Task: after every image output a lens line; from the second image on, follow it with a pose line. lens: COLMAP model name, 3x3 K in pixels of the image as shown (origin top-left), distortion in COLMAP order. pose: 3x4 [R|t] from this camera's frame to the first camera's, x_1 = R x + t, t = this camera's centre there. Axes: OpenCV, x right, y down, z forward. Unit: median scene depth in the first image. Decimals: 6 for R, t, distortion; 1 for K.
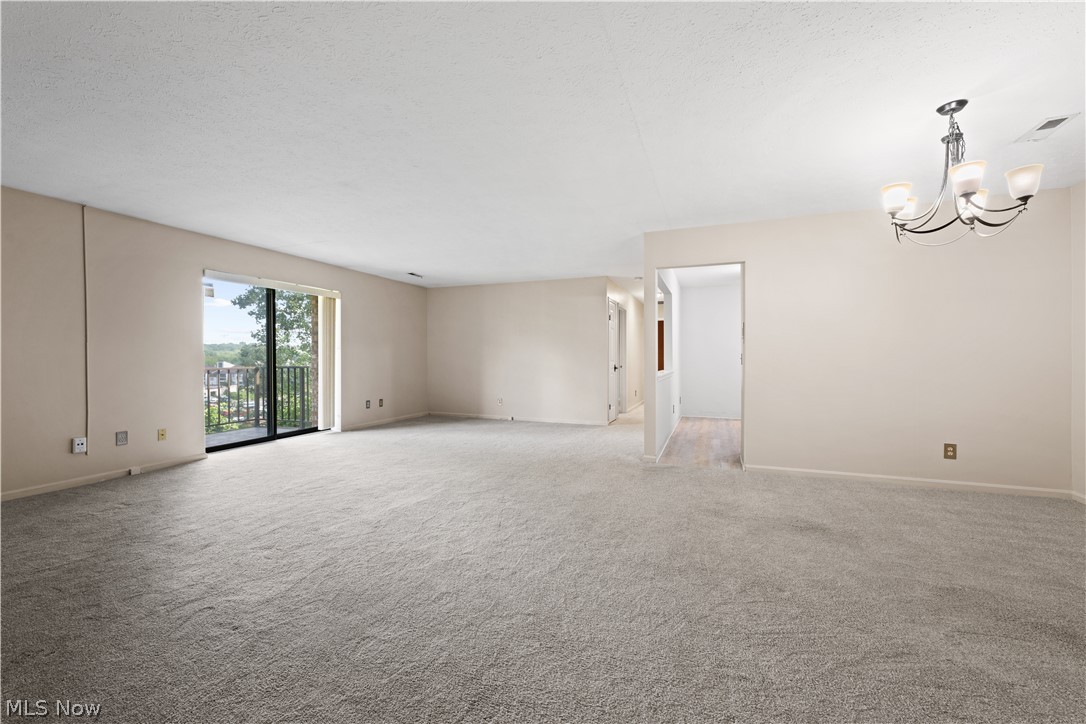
lens RADIAL K [[435.0, 0, 543.0], [0, 435.0, 362.0], [0, 0, 1]] dist [0.003685, 0.000083]
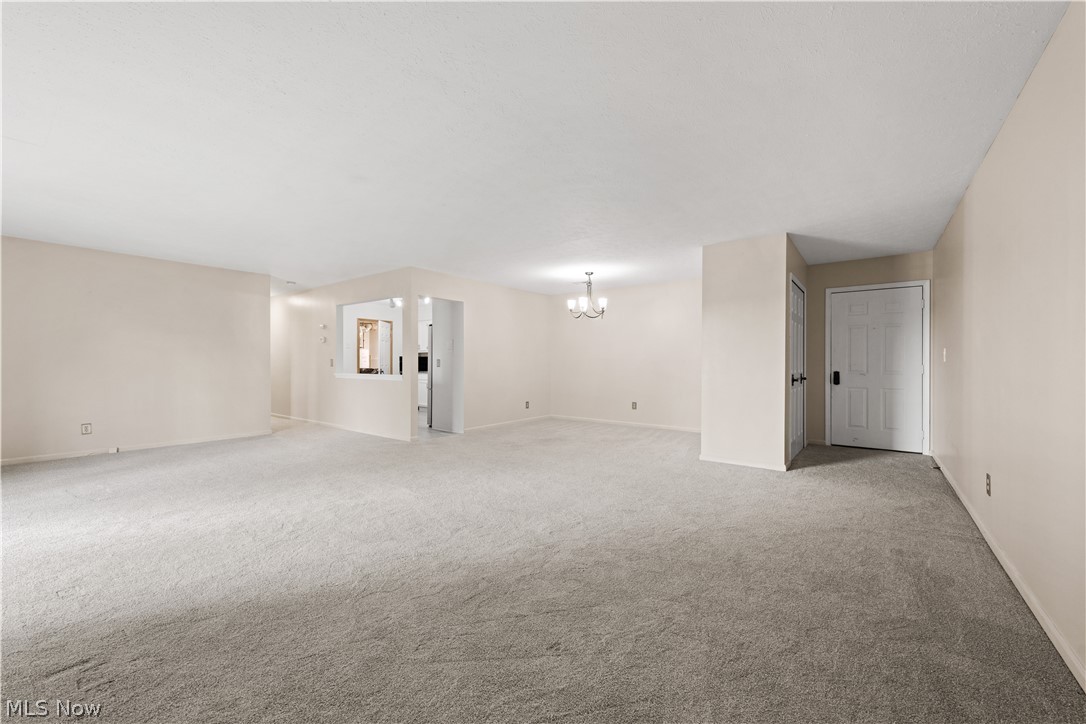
lens RADIAL K [[435.0, 0, 543.0], [0, 435.0, 362.0], [0, 0, 1]] dist [0.003685, 0.000083]
pose [[0.267664, 0.001399, 0.963511, -1.107439], [0.008982, 0.999952, -0.003948, -0.002087], [-0.963470, 0.009711, 0.267639, 0.320254]]
